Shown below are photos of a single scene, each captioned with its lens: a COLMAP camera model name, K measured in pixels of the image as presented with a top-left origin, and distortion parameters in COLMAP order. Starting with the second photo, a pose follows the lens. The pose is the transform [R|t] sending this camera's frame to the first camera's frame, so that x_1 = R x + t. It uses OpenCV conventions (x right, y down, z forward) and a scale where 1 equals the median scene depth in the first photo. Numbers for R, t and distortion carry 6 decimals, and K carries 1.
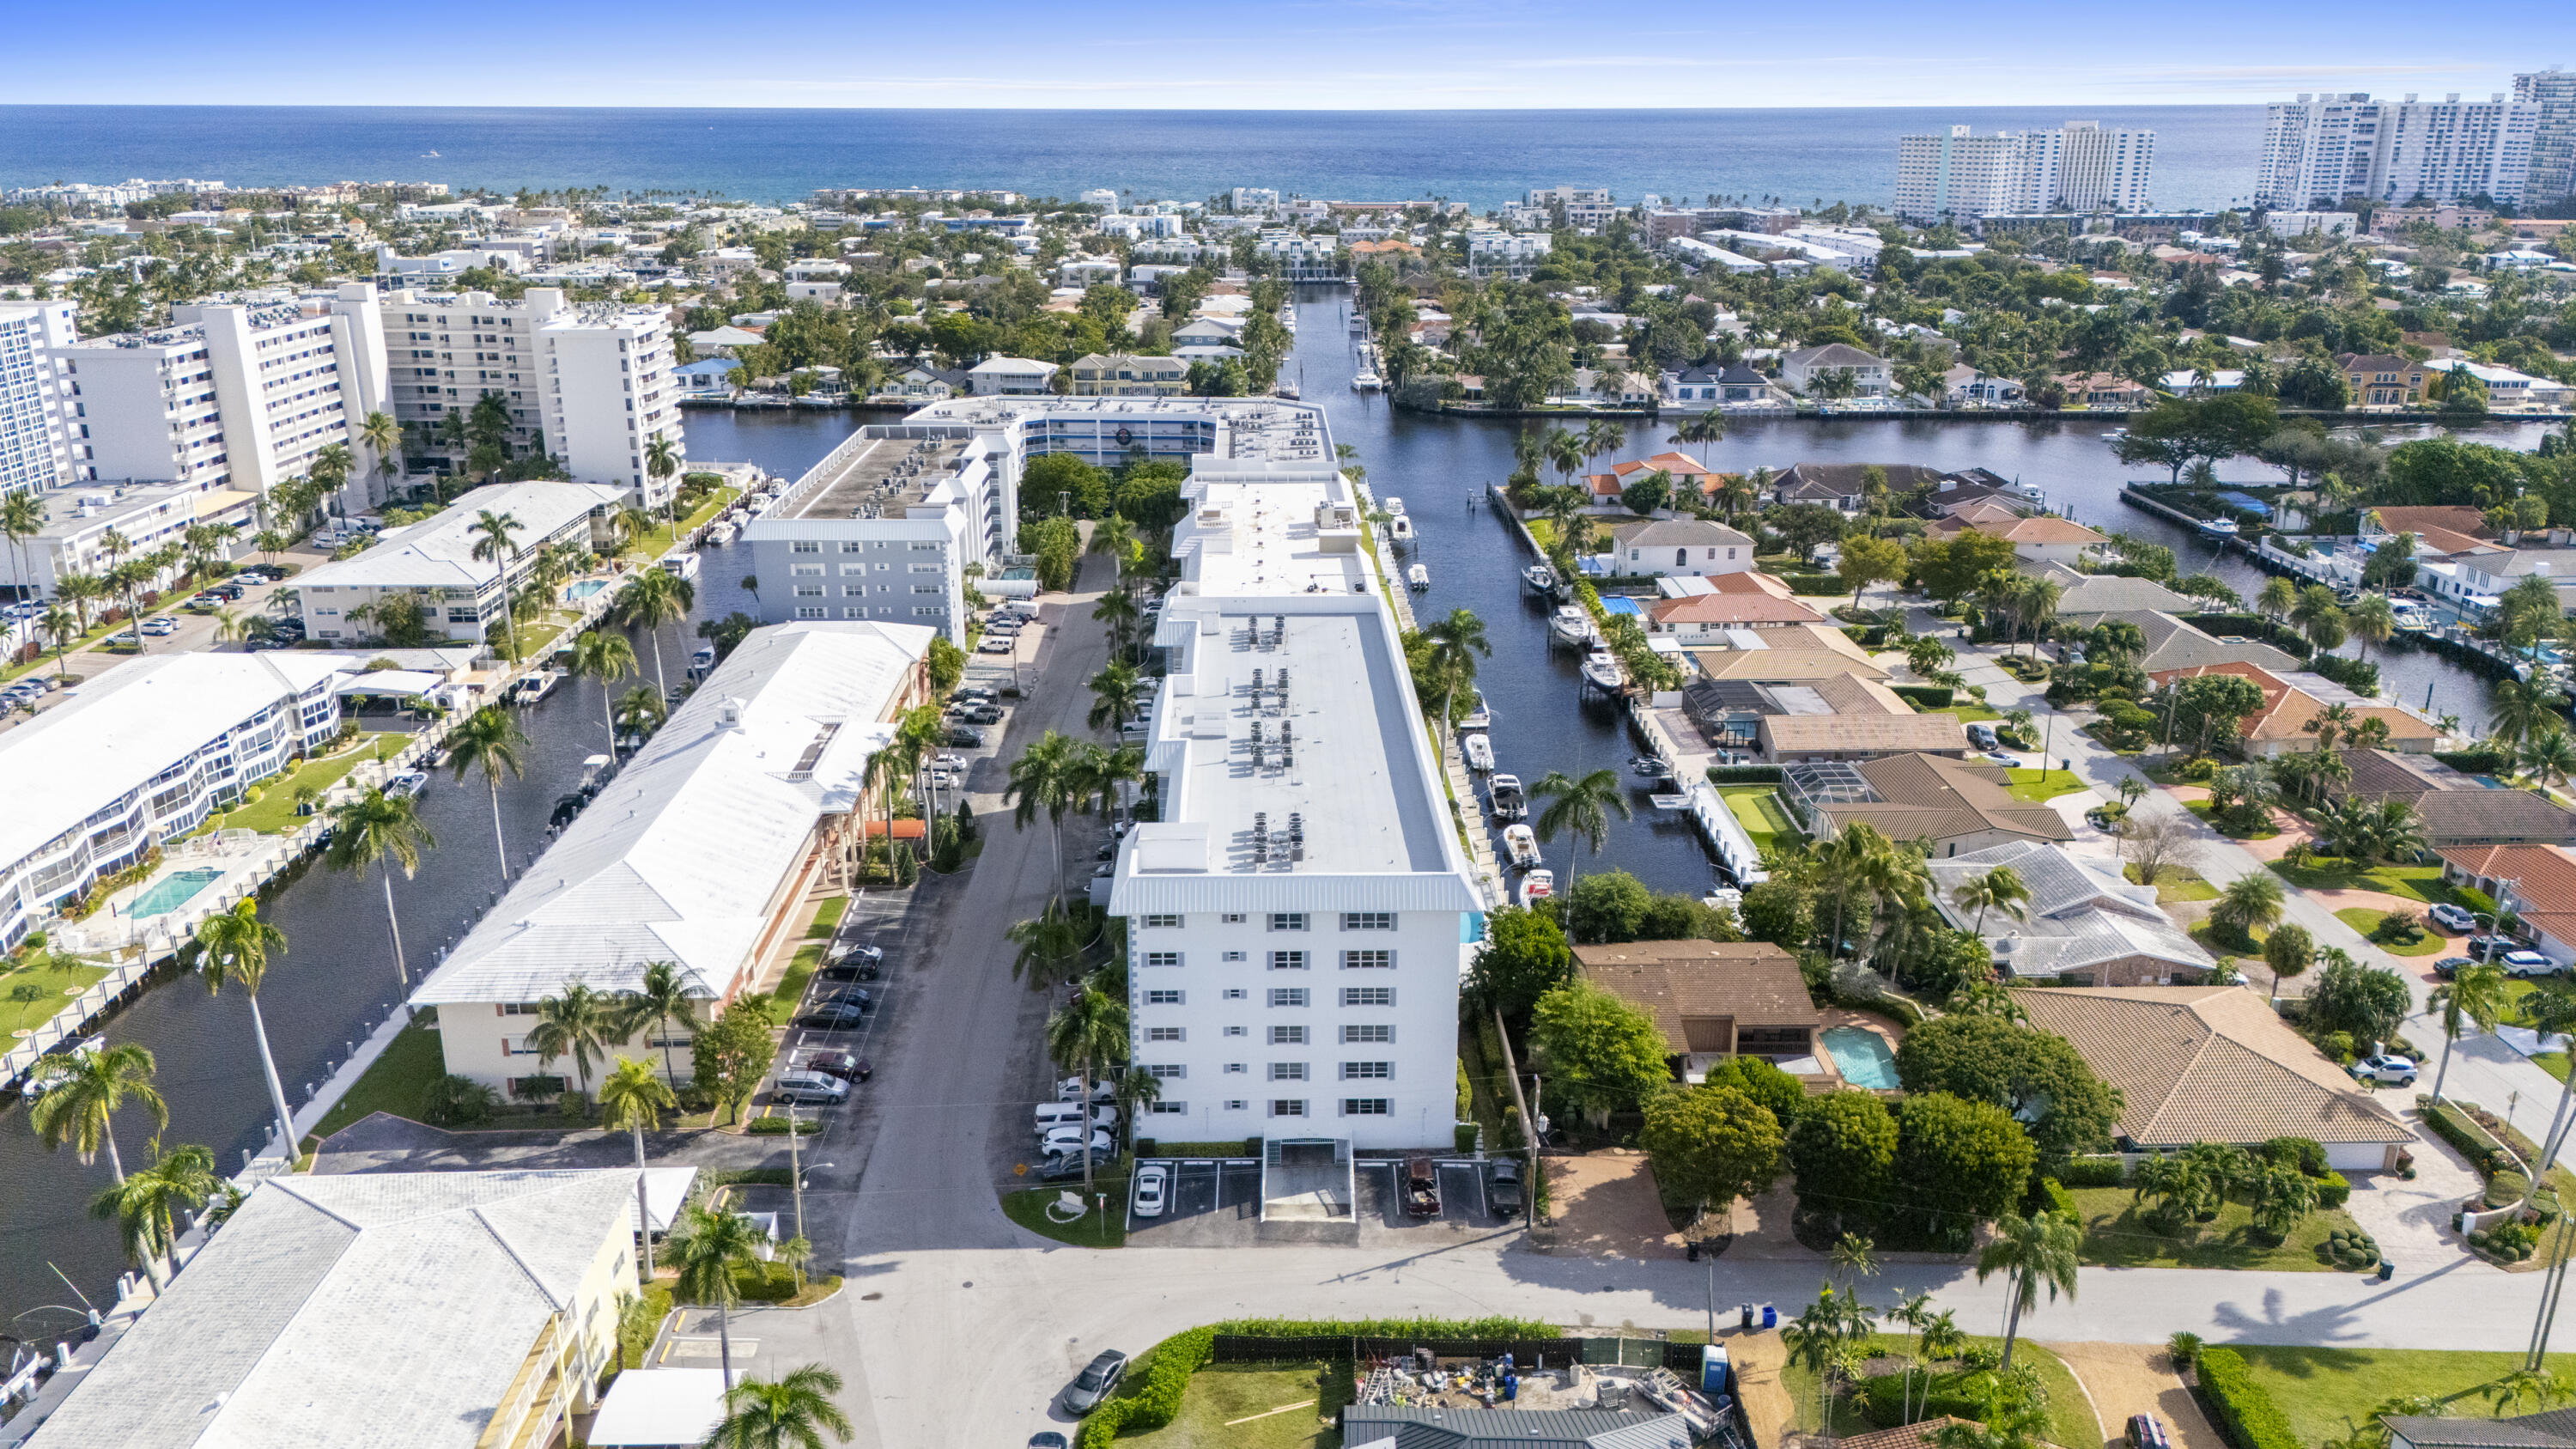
lens RADIAL K [[1910.3, 0, 1293.8], [0, 1910.3, 733.5], [0, 0, 1]] dist [0.084209, -0.092460]
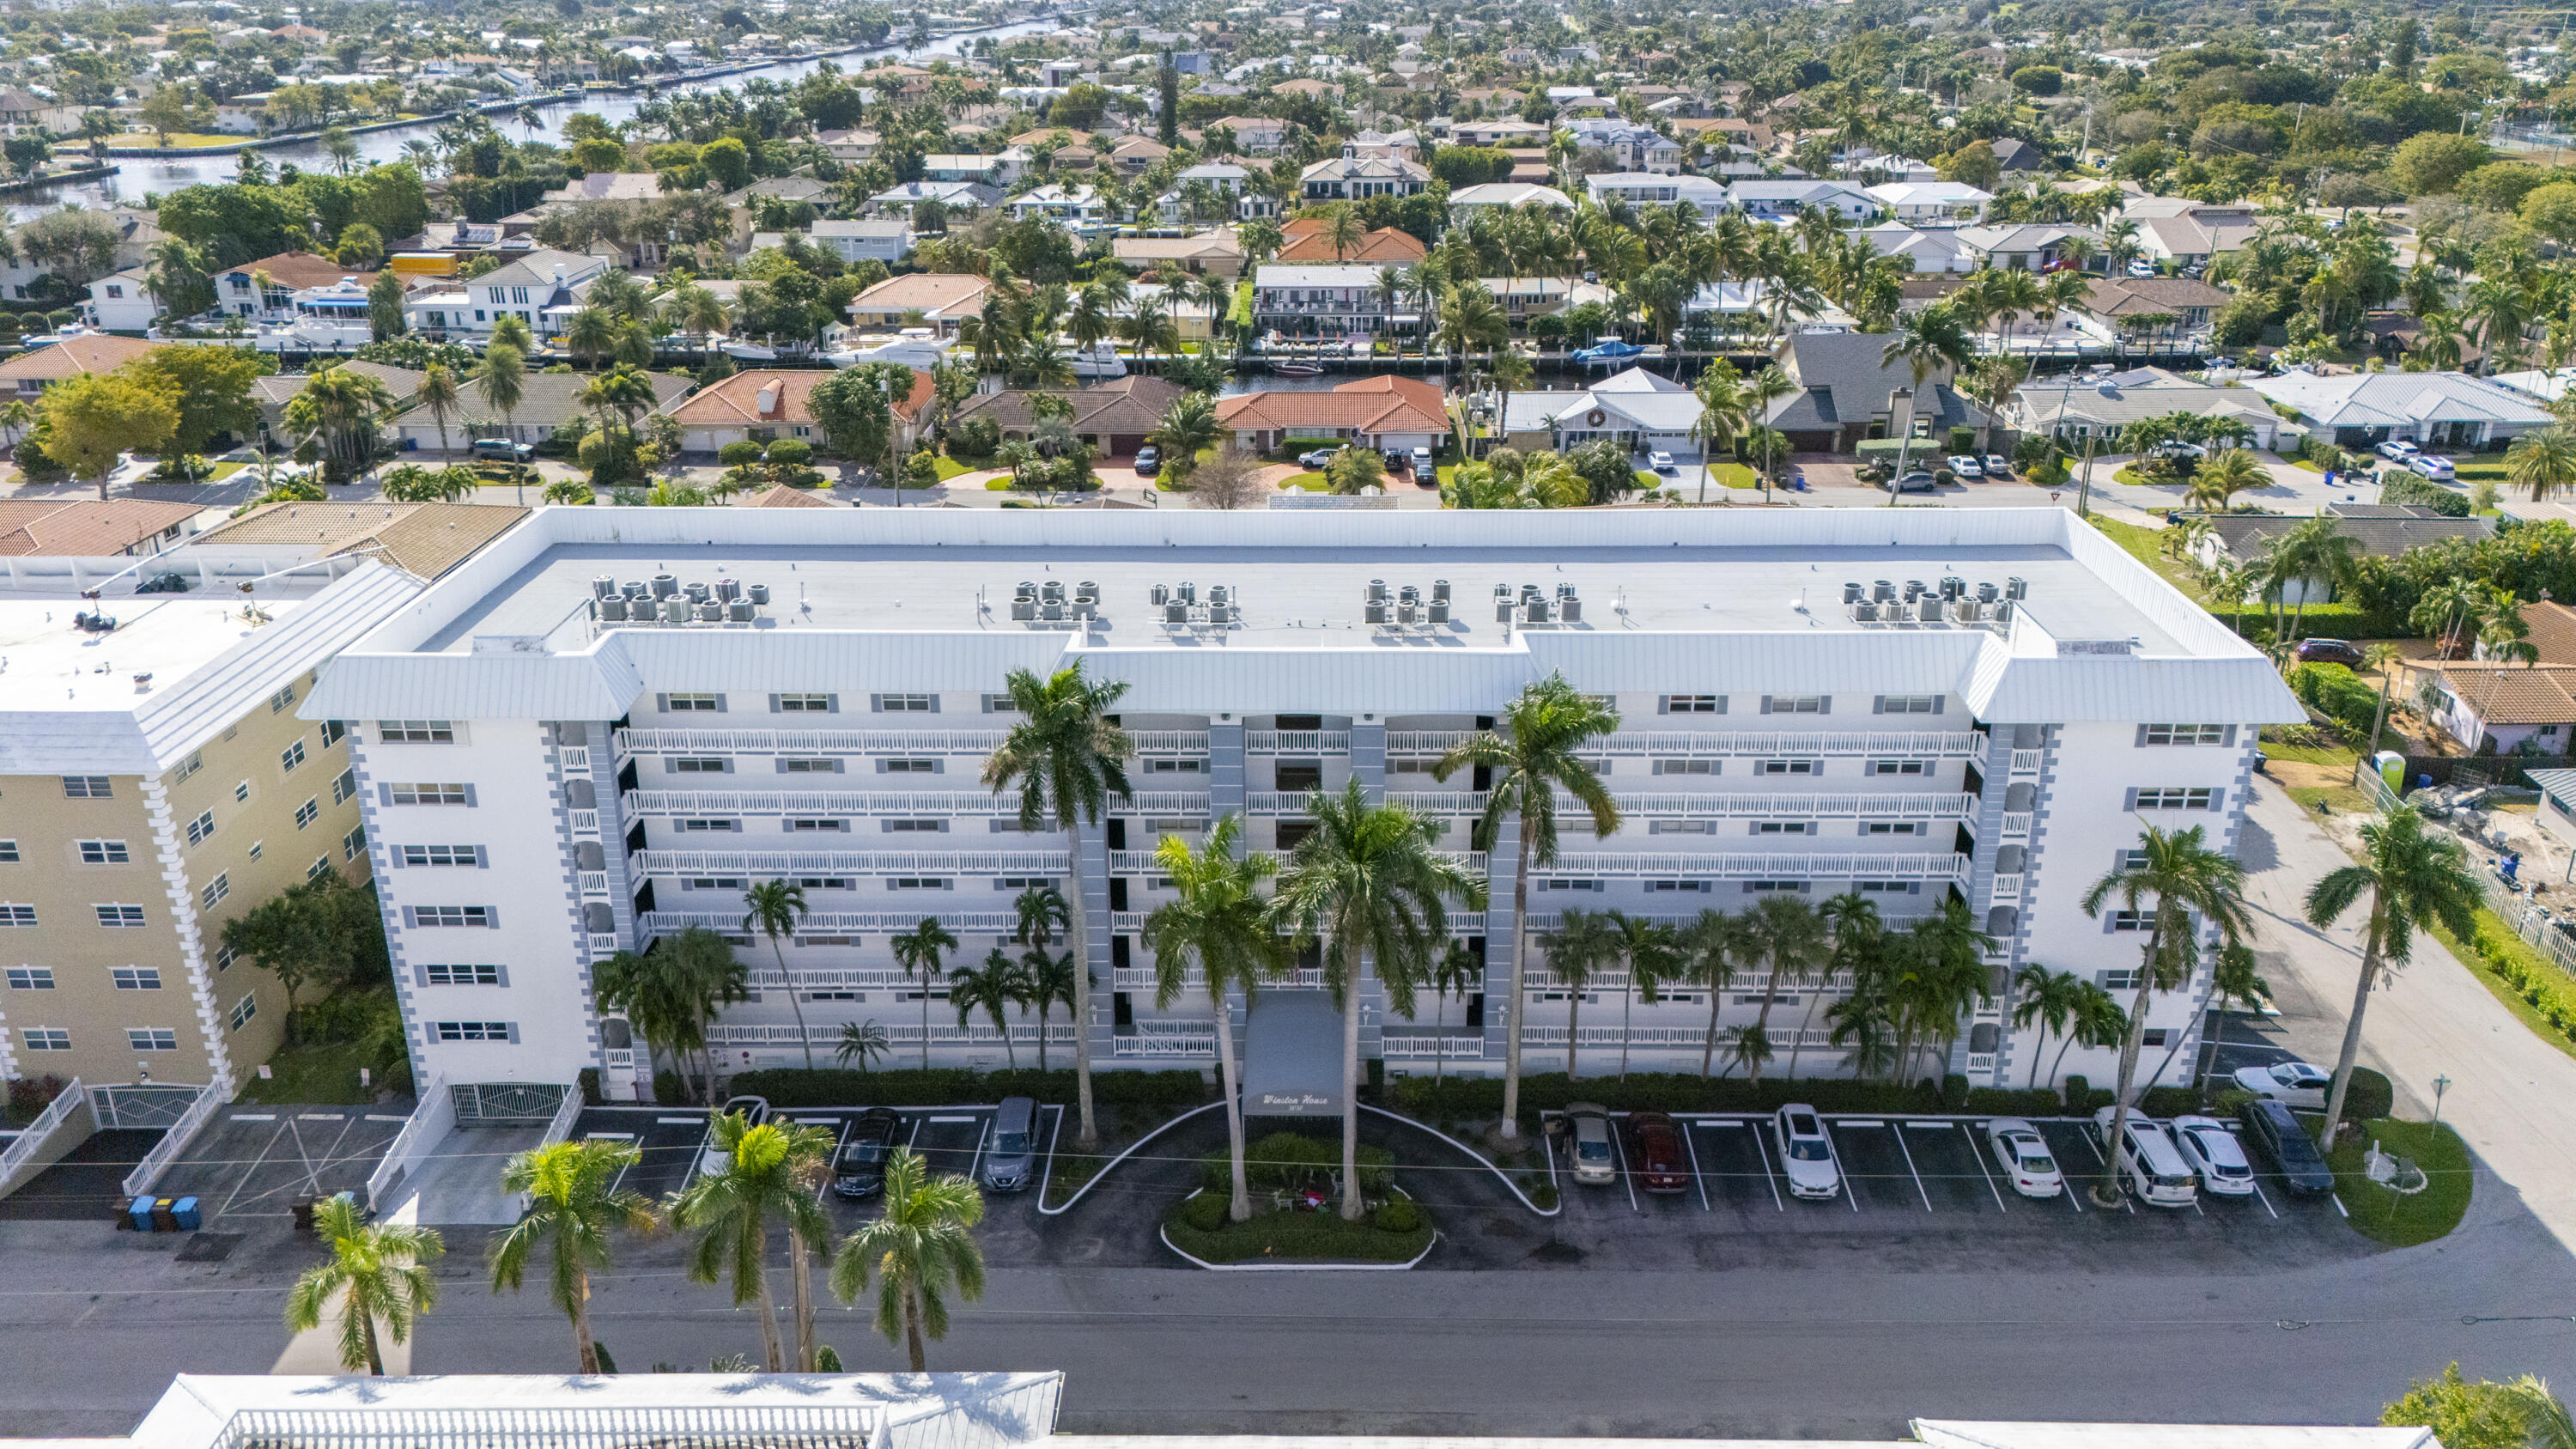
lens RADIAL K [[1910.3, 0, 1293.8], [0, 1910.3, 733.5], [0, 0, 1]] dist [0.084209, -0.092460]
pose [[0.030553, -0.374462, 0.926739, -0.184750], [0.313721, 0.883911, 0.346814, -0.058134], [-0.949024, 0.280141, 0.144482, 0.337573]]
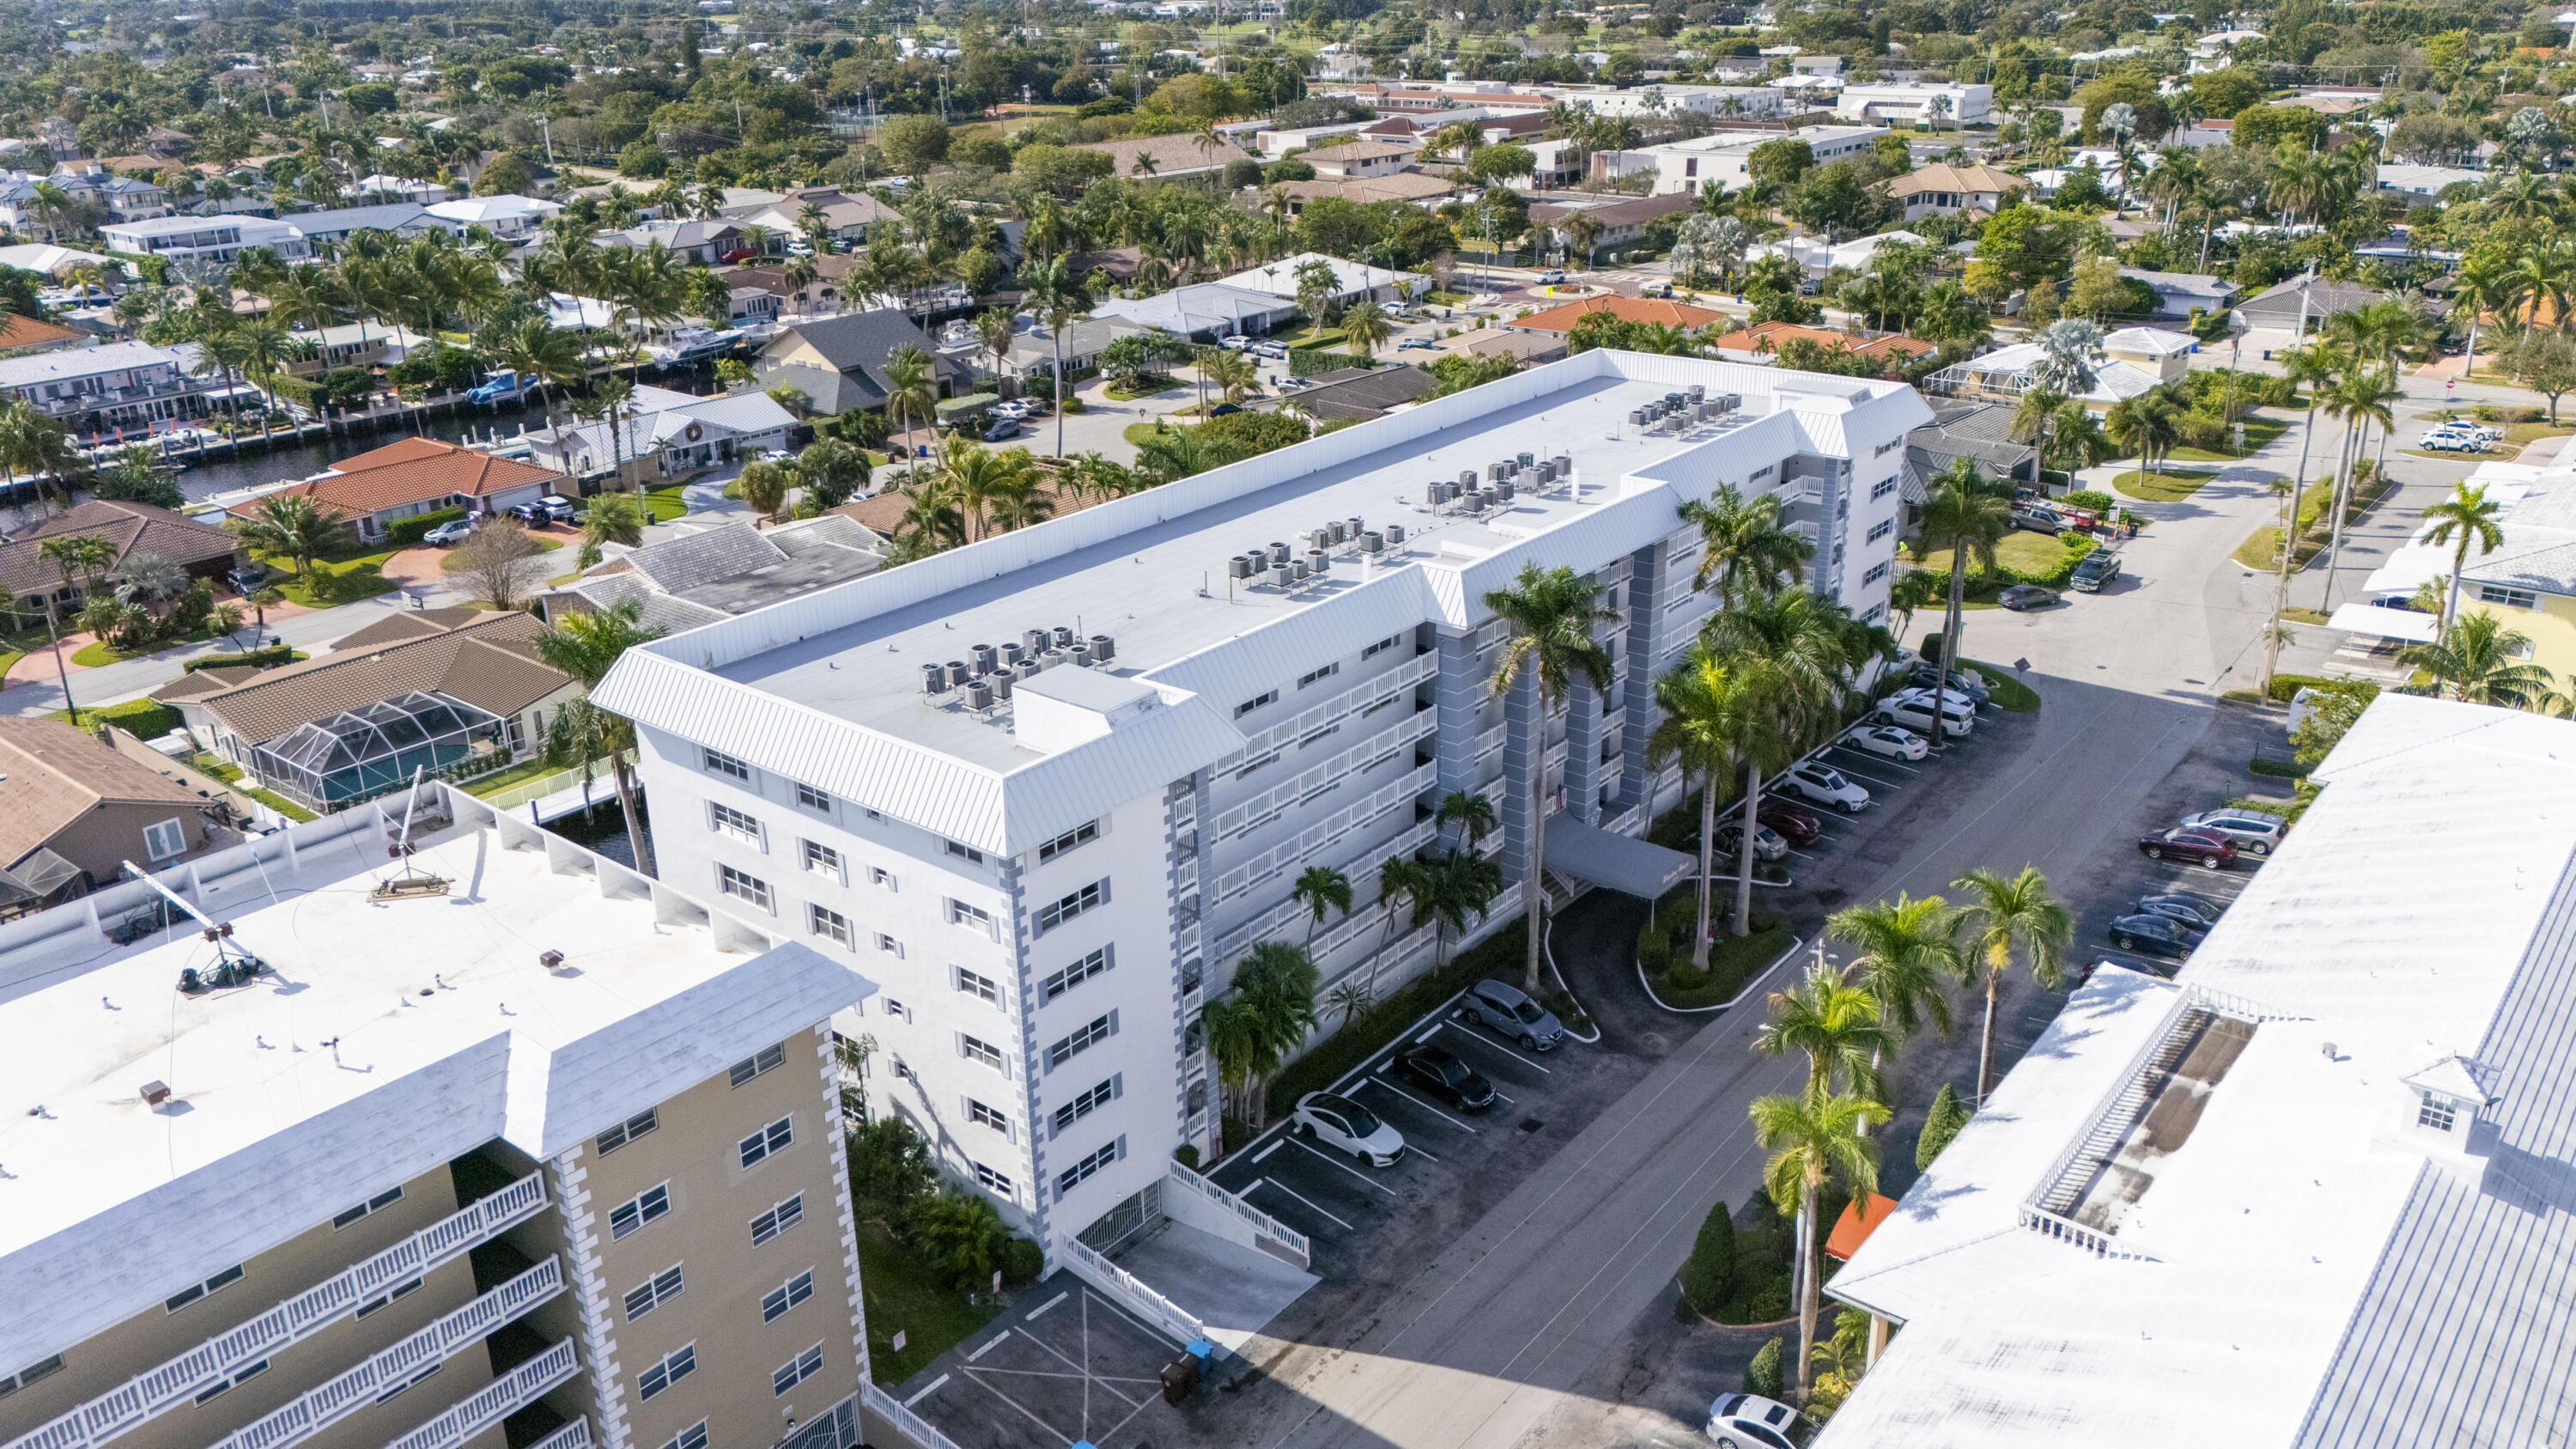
lens RADIAL K [[1910.3, 0, 1293.8], [0, 1910.3, 733.5], [0, 0, 1]] dist [0.084209, -0.092460]
pose [[-0.761412, -0.230458, 0.605922, -0.131132], [0.220906, 0.786498, 0.576733, -0.113332], [-0.609469, 0.572983, -0.547939, 0.504168]]
